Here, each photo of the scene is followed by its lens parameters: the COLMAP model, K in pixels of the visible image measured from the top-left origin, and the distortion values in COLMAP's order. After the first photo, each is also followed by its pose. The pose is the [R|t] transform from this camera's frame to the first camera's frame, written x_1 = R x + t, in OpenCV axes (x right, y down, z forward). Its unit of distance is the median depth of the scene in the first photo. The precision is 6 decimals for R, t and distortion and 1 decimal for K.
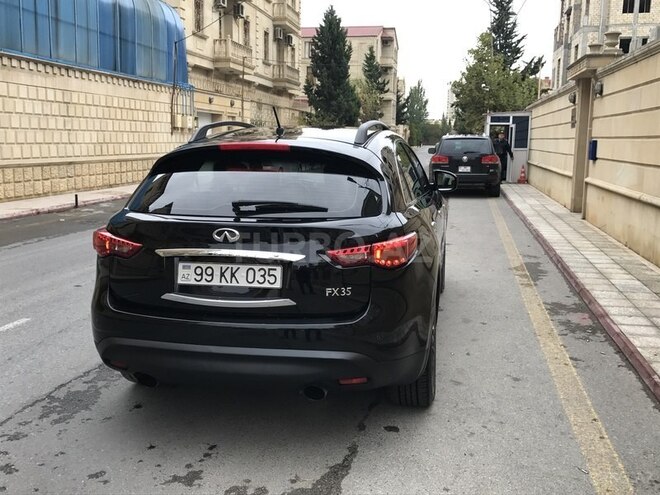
lens RADIAL K [[646.7, 0, 330.0], [0, 646.7, 247.5], [0, 0, 1]] dist [0.013612, -0.004379]
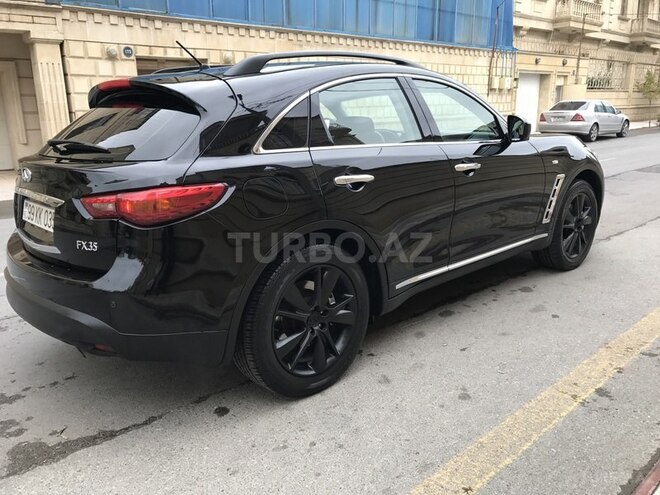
lens RADIAL K [[540.1, 0, 330.0], [0, 540.1, 247.5], [0, 0, 1]] dist [0.019472, -0.003535]
pose [[0.808816, 0.123163, -0.575019, 0.119212], [-0.069531, 0.990992, 0.114458, -0.006237], [0.583936, -0.052594, 0.810094, 0.099719]]
